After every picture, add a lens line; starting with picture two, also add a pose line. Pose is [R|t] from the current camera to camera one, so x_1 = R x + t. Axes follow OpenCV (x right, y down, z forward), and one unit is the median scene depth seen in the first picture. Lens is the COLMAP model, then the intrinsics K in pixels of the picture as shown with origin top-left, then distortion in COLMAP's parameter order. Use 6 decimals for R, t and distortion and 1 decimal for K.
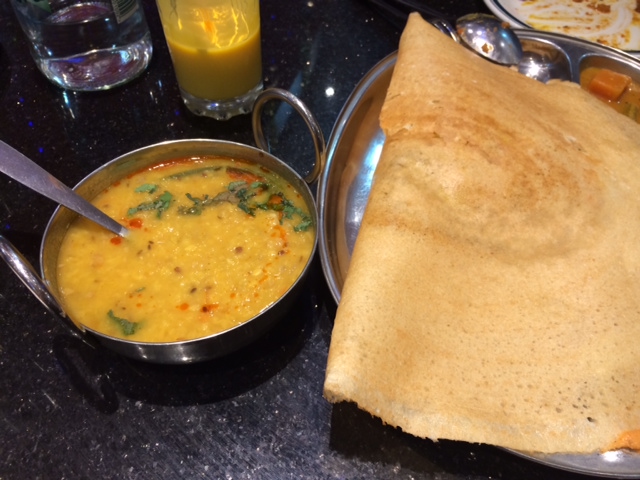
lens RADIAL K [[560.4, 0, 319.9], [0, 560.4, 241.1], [0, 0, 1]] dist [0.017582, -0.007353]
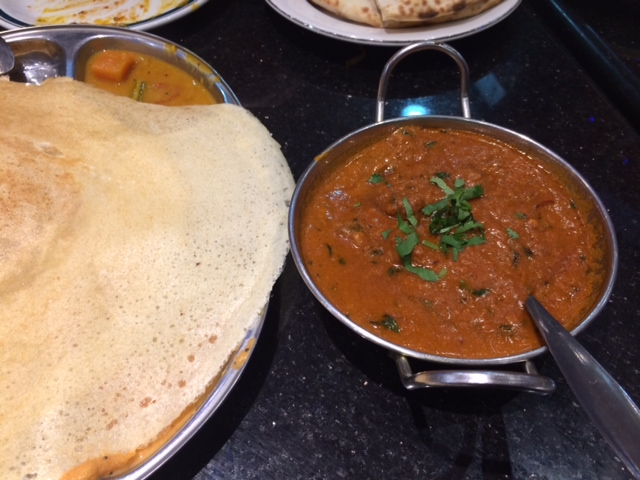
lens RADIAL K [[560.4, 0, 319.6], [0, 560.4, 239.0], [0, 0, 1]] dist [0.017582, -0.007353]
pose [[0.901392, -0.365492, 0.232181, 0.588420], [0.359557, 0.930571, 0.068974, 0.055086], [-0.241270, 0.021310, 0.970224, 0.026217]]
